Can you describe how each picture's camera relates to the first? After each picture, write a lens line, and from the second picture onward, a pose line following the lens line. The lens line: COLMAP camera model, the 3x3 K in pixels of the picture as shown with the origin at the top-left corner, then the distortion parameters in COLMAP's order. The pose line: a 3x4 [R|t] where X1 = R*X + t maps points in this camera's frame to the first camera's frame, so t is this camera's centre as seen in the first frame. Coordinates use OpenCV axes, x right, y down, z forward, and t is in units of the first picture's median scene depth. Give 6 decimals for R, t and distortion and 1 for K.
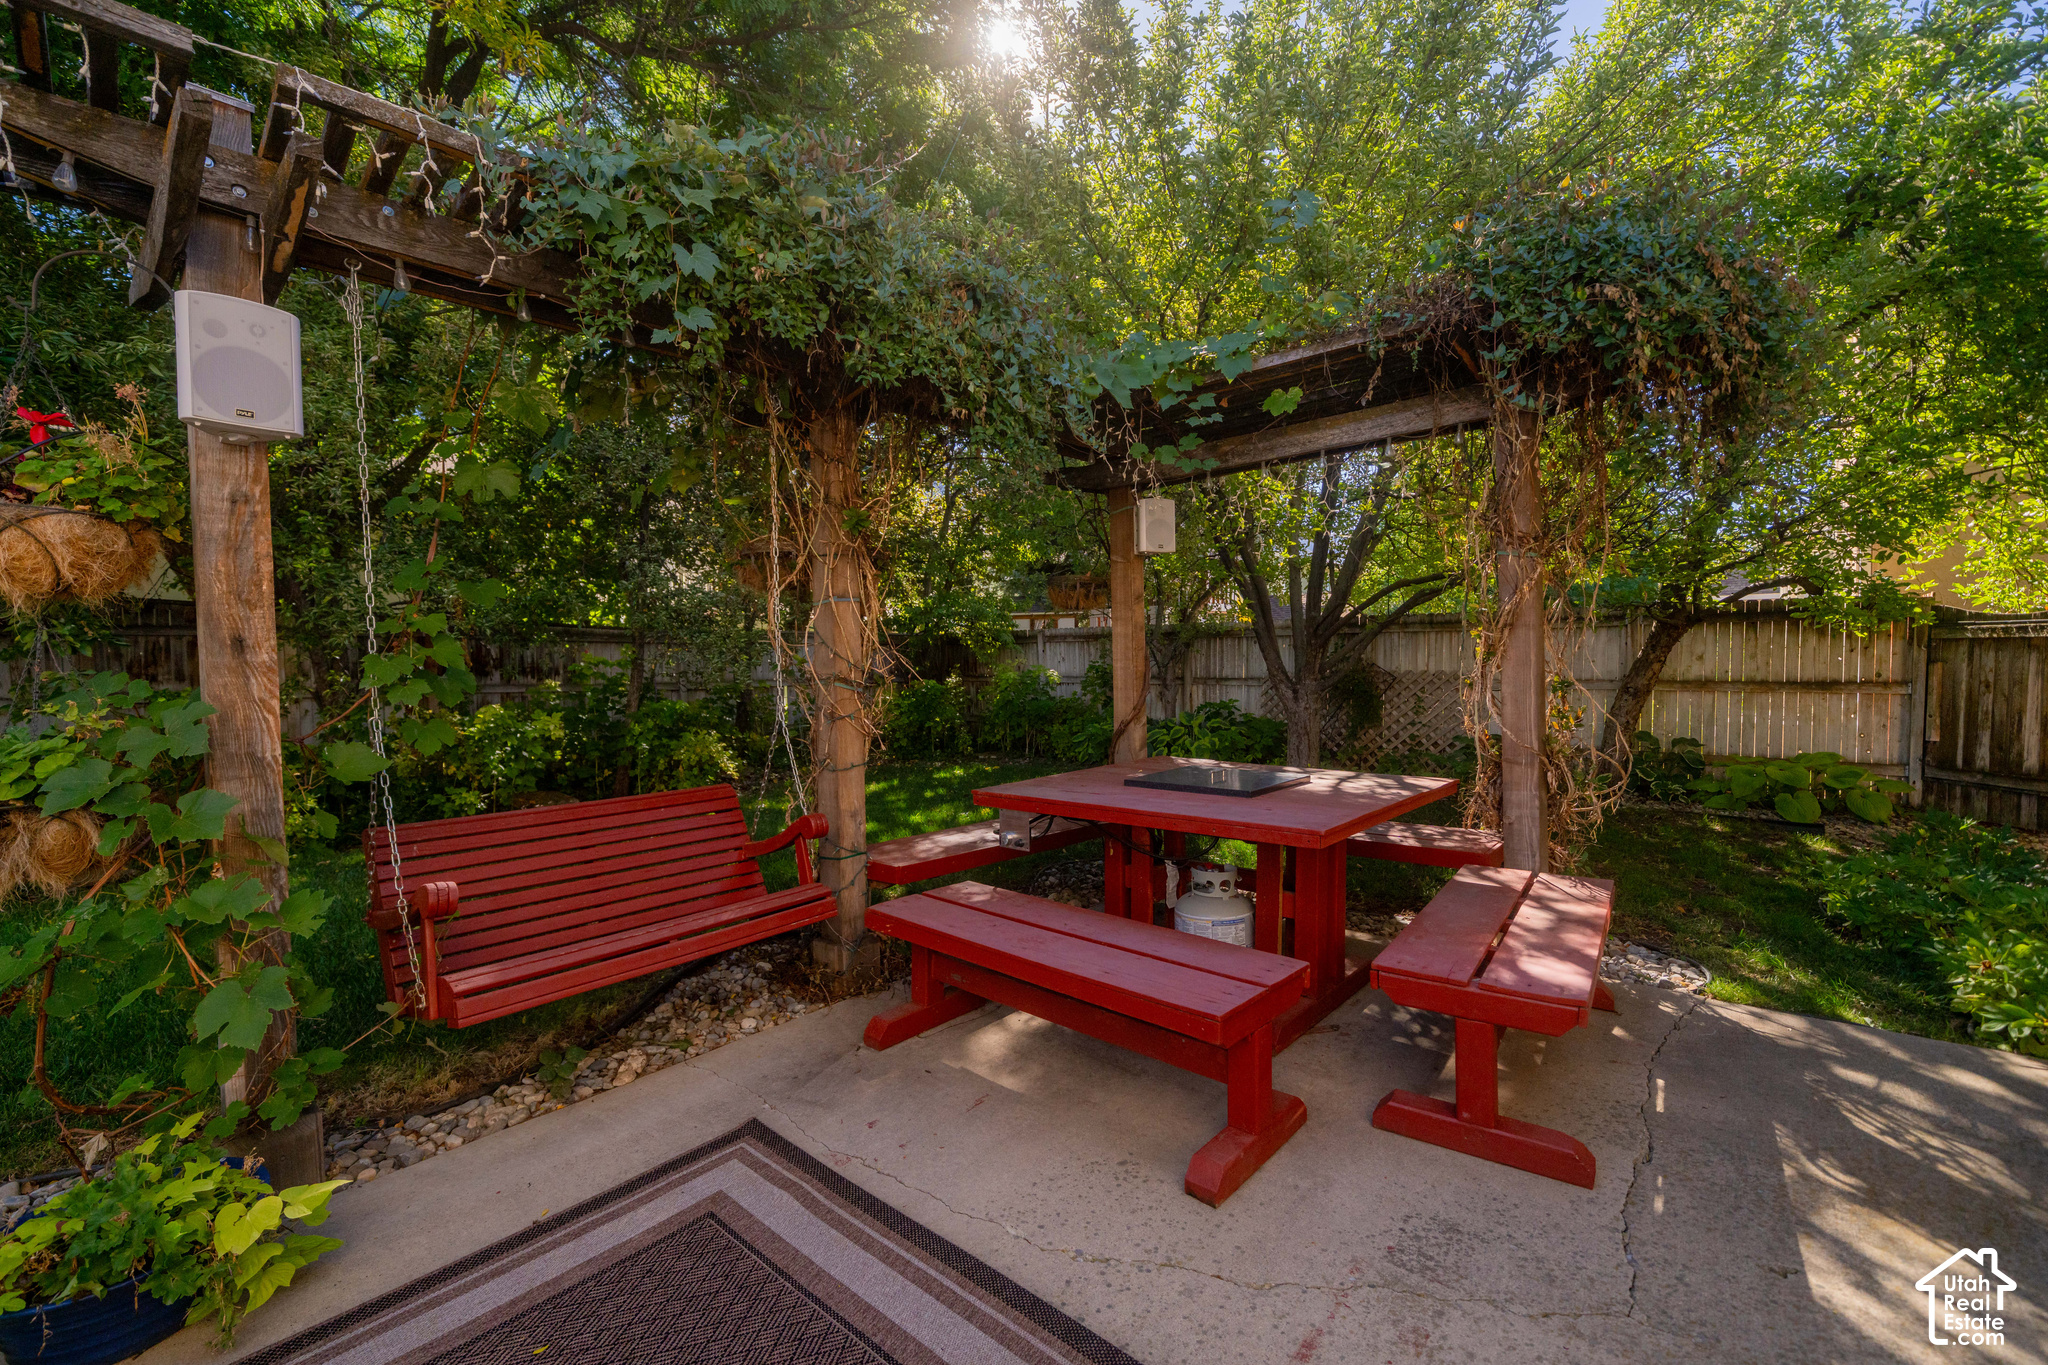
lens RADIAL K [[882.1, 0, 1024.0], [0, 882.1, 682.5], [0, 0, 1]] dist [-0.001033, -0.000208]
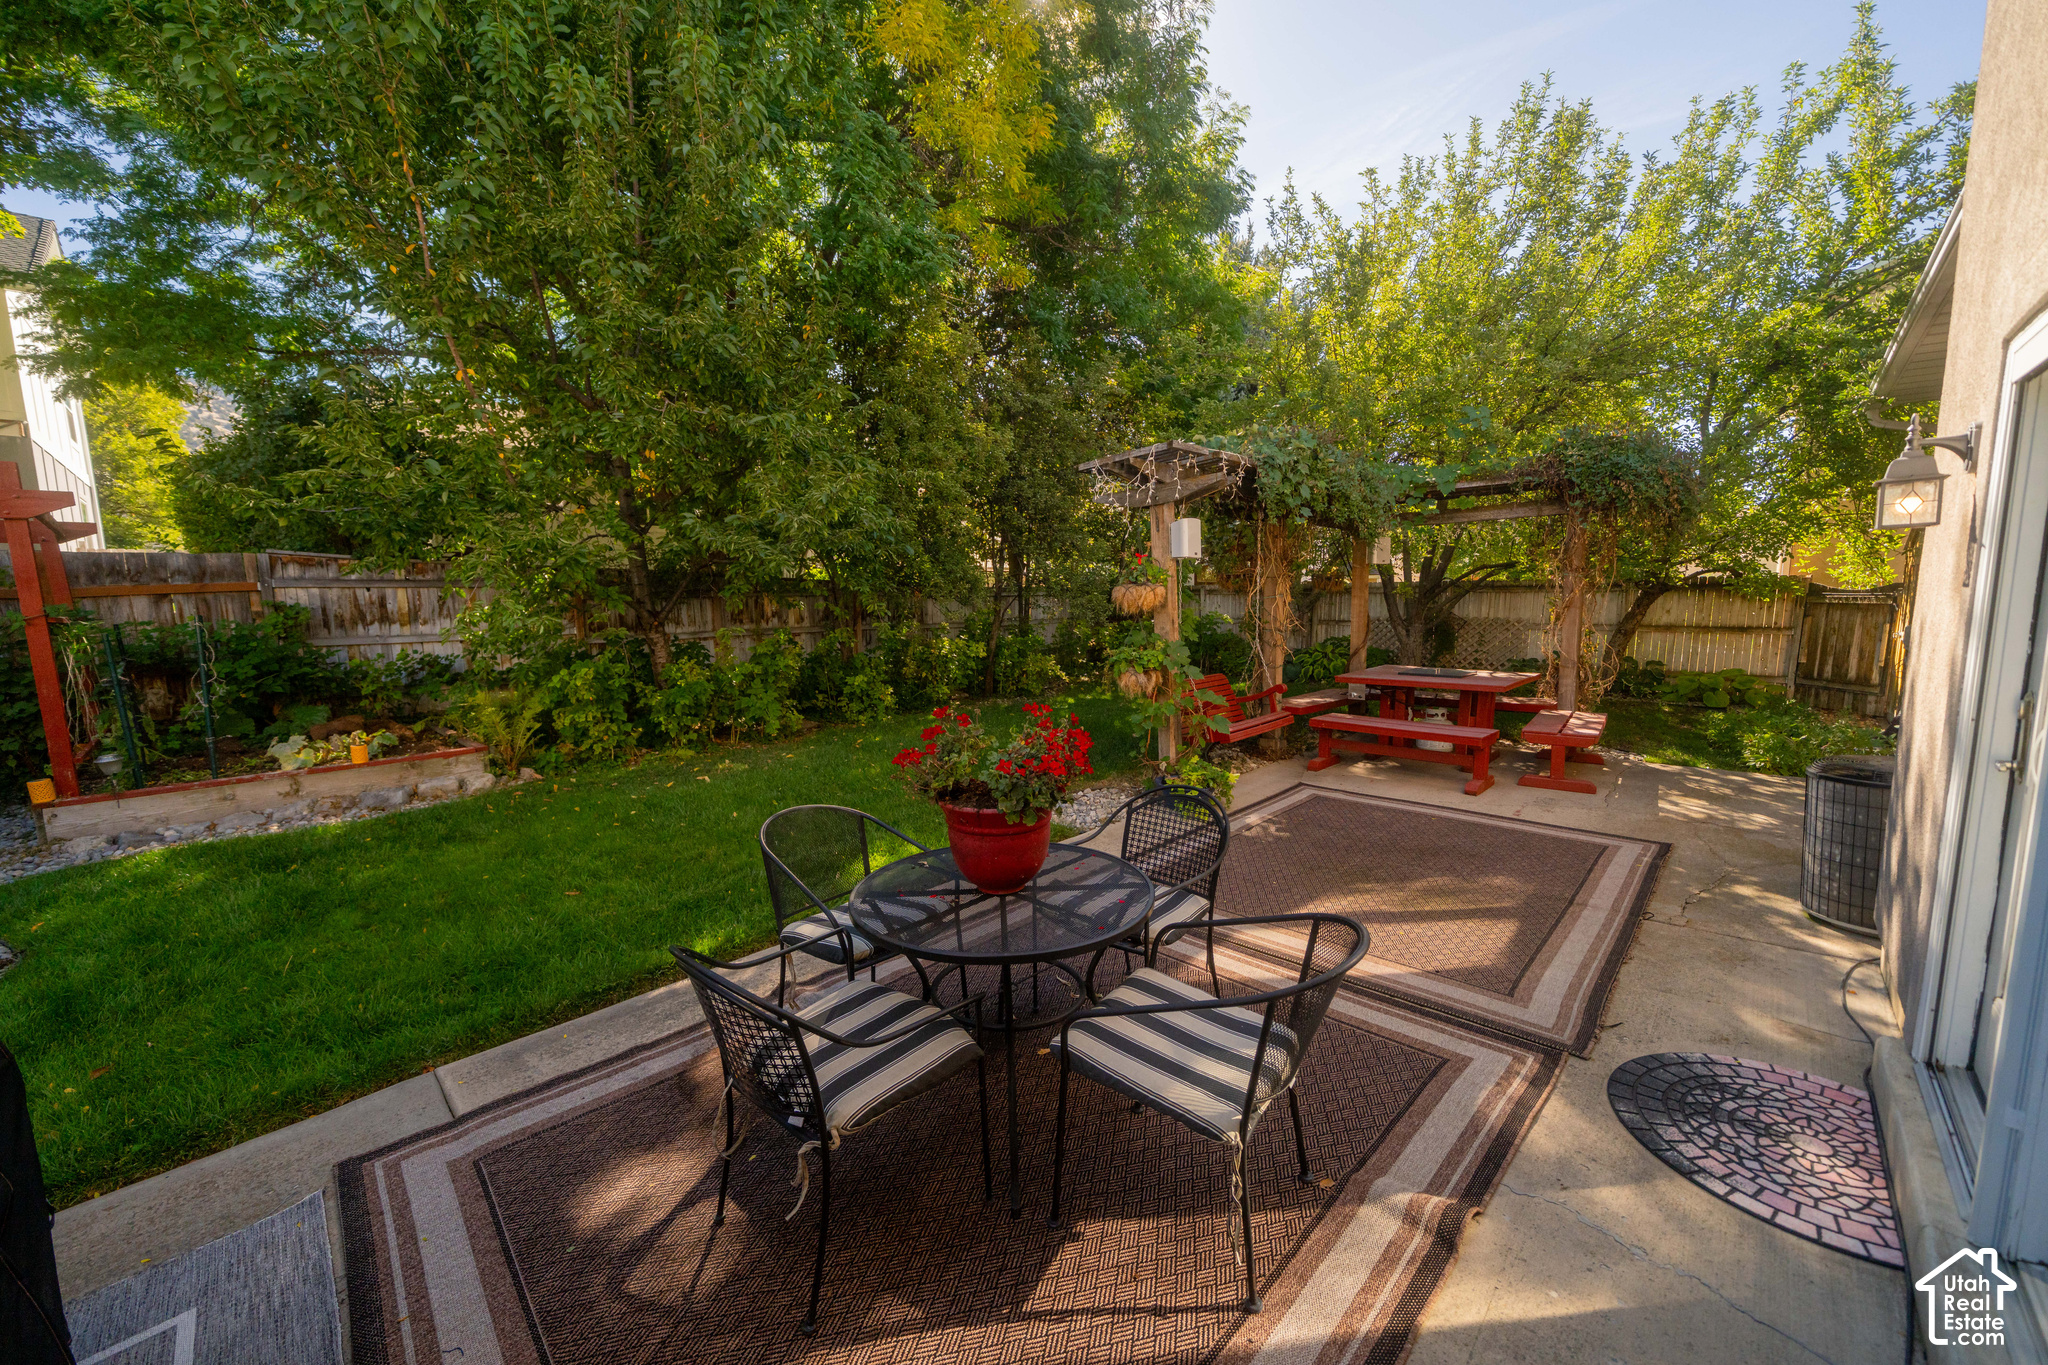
lens RADIAL K [[770.3, 0, 1033.2], [0, 770.3, 690.2], [0, 0, 1]] dist [-0.003203, -0.000204]
pose [[0.998656, 0.007814, -0.051235, -0.379467], [-0.002846, 0.995347, 0.096318, -0.019423], [0.051750, -0.096042, 0.994031, -0.558149]]
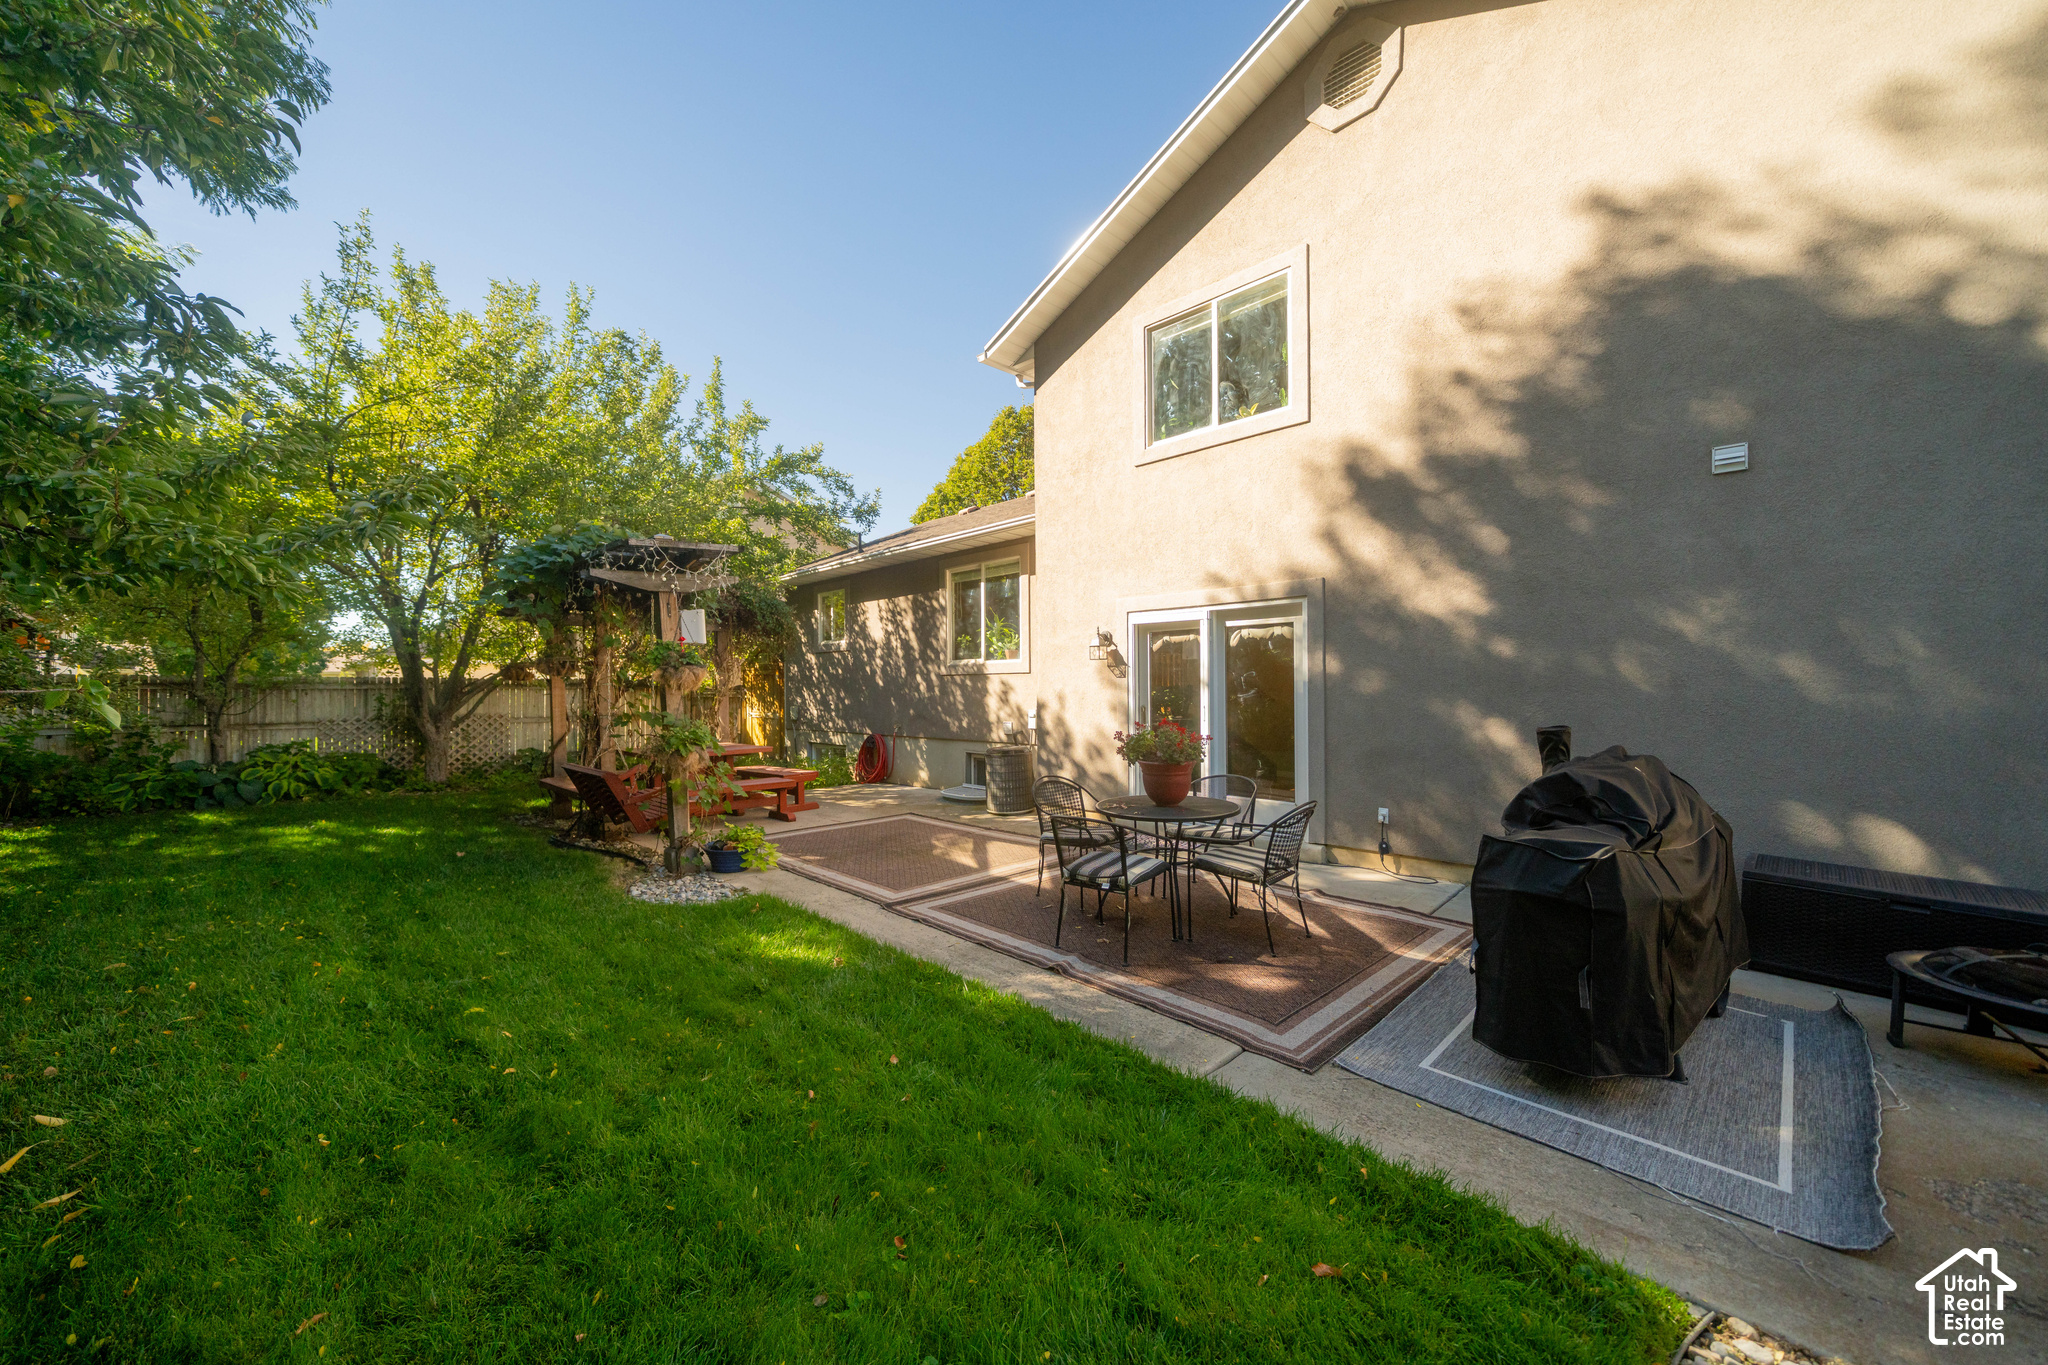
lens RADIAL K [[770.3, 0, 1033.2], [0, 770.3, 690.2], [0, 0, 1]] dist [-0.003203, -0.000204]
pose [[0.055711, 0.008100, 0.998414, -1.212661], [0.037048, 0.999262, -0.010175, -0.002237], [-0.997759, 0.037556, 0.055370, -0.101434]]
